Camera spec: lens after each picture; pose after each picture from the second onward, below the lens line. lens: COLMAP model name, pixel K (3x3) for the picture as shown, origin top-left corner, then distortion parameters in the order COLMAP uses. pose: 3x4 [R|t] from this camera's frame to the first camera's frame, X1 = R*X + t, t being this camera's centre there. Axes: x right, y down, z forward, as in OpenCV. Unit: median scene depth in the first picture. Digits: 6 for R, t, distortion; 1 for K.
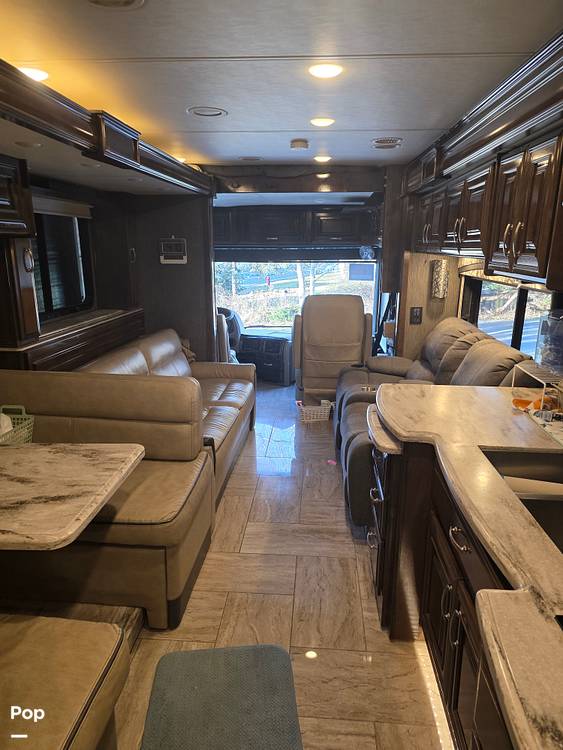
lens RADIAL K [[497.0, 0, 279.9], [0, 497.0, 362.0], [0, 0, 1]] dist [0.072242, -0.072418]
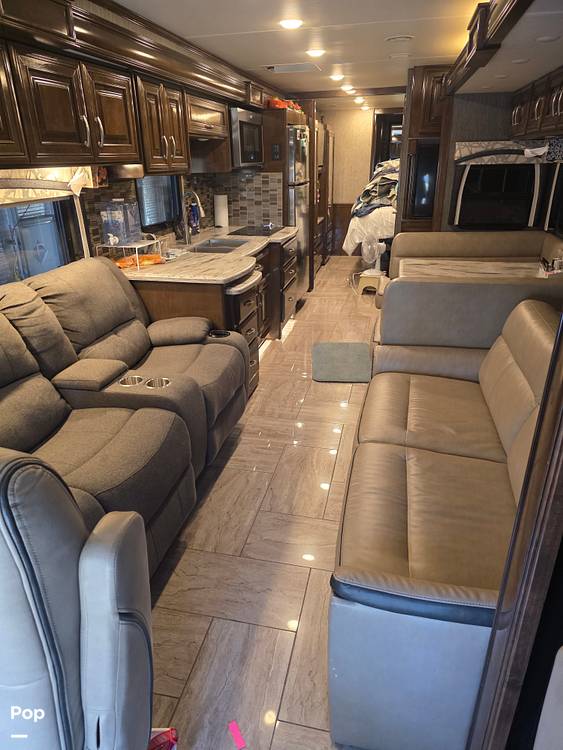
lens RADIAL K [[497.0, 0, 279.9], [0, 497.0, 362.0], [0, 0, 1]] dist [0.072242, -0.072418]
pose [[-0.989082, -0.046625, 0.139793, -0.104098], [0.044849, 0.808384, 0.586944, -0.511089], [-0.140373, 0.586806, -0.797468, 2.170549]]
